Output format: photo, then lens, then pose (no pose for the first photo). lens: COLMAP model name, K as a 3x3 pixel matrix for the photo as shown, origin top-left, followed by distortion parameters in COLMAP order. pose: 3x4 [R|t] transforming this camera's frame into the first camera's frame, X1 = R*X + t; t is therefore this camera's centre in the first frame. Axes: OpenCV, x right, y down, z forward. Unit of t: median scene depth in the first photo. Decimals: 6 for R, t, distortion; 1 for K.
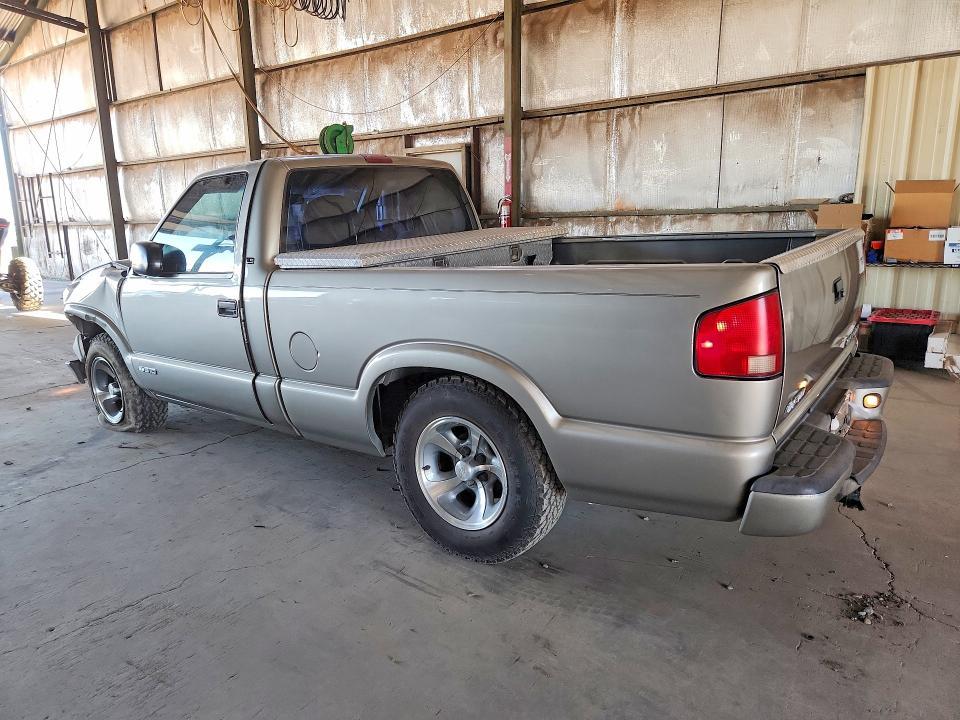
lens RADIAL K [[611.2, 0, 480.0], [0, 611.2, 360.0], [0, 0, 1]] dist [-0.019429, -0.000728]
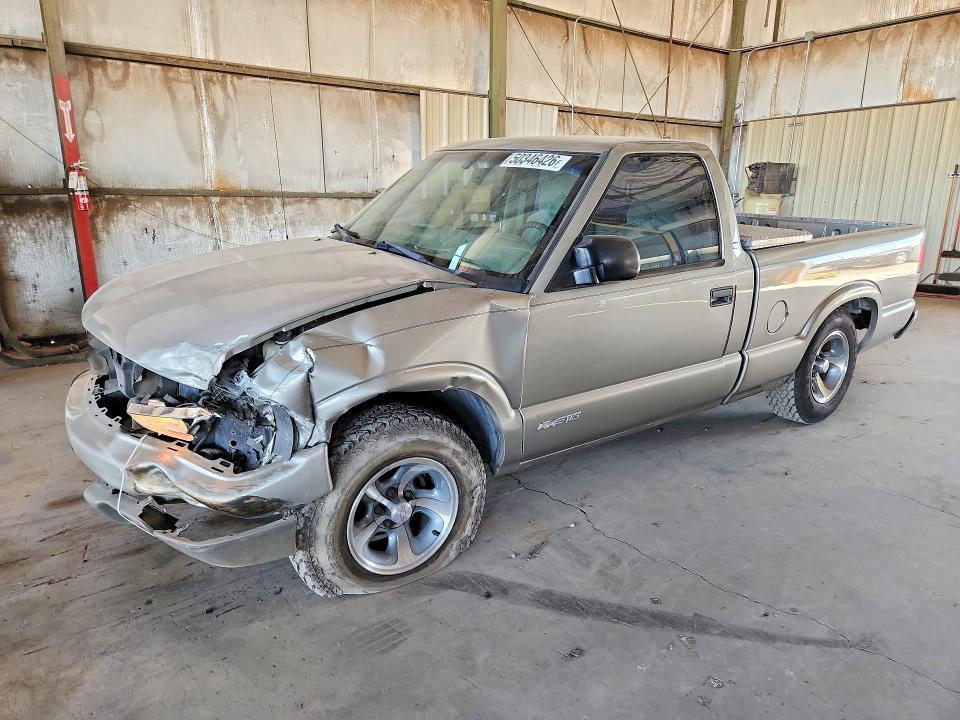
lens RADIAL K [[615.4, 0, 480.0], [0, 615.4, 360.0], [0, 0, 1]] dist [0.001749, -0.002635]
pose [[0.331761, -0.211958, 0.919243, -0.558240], [0.185653, 0.970045, 0.156669, -0.080960], [-0.924915, 0.118684, 0.361174, 0.381581]]
